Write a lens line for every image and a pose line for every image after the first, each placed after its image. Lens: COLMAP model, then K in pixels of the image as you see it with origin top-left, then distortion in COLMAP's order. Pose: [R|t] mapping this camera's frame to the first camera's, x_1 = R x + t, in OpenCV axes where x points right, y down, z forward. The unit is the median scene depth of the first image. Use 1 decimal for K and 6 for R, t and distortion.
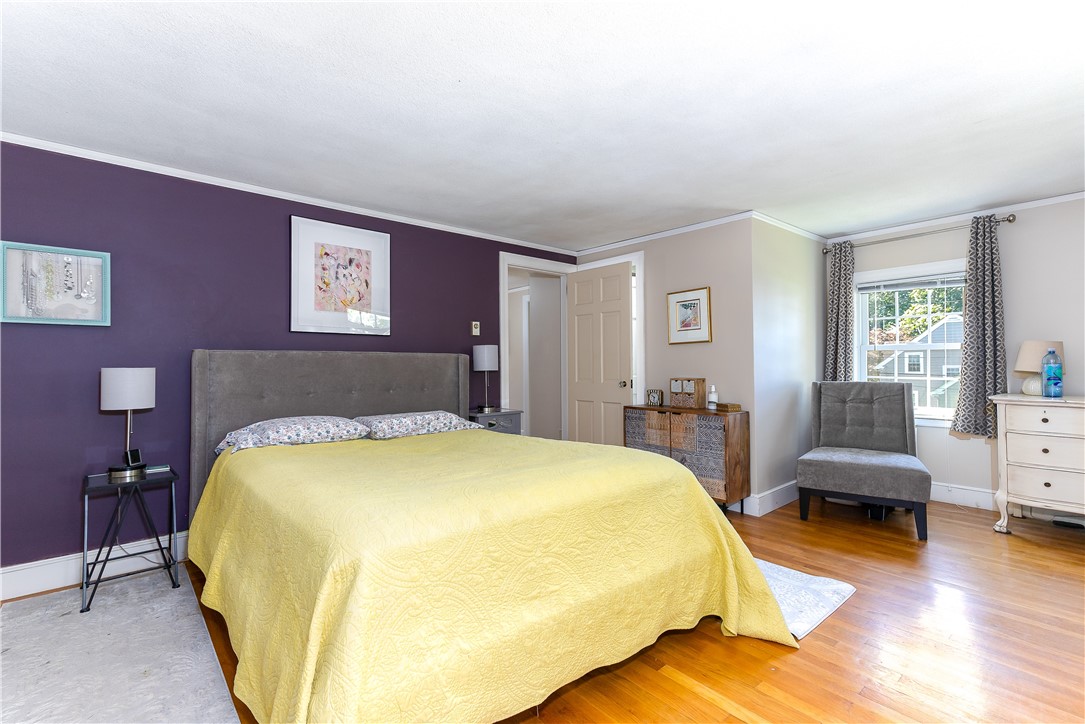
lens RADIAL K [[500.1, 0, 537.9], [0, 500.1, 360.4], [0, 0, 1]] dist [0.003433, -0.001706]
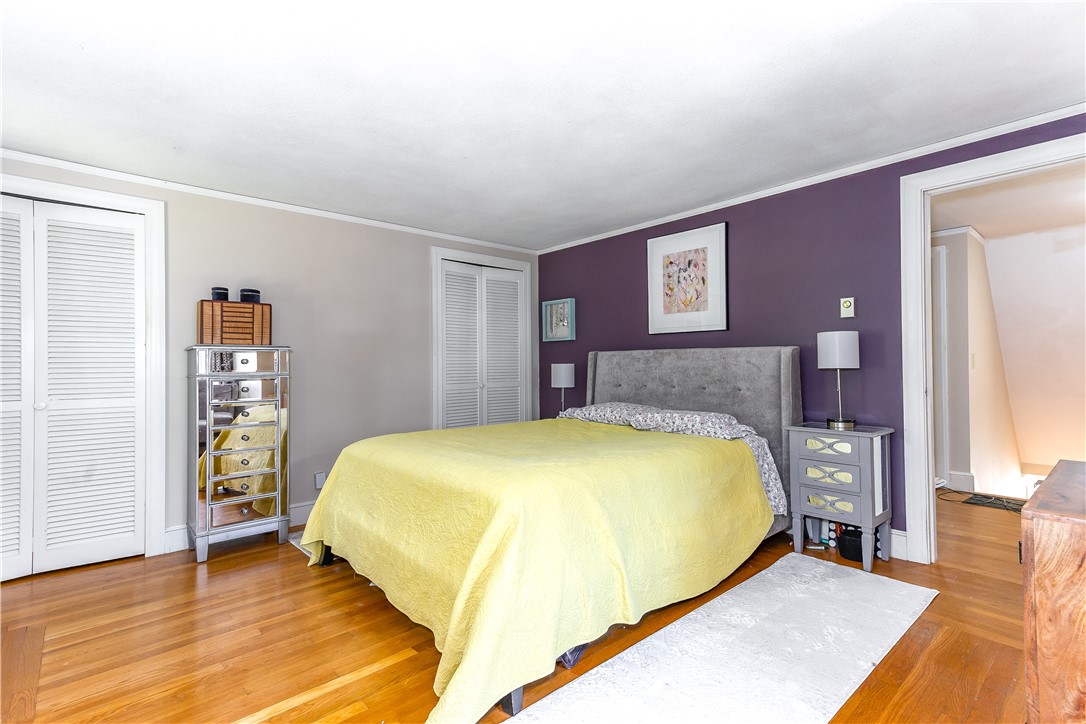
lens RADIAL K [[517.6, 0, 541.1], [0, 517.6, 362.4], [0, 0, 1]] dist [0.002657, 0.000000]
pose [[-0.002393, 0.005870, -0.999980, 0.731028], [0.020819, 0.999766, 0.005819, -0.001421], [0.999780, -0.020805, -0.002515, 0.695421]]
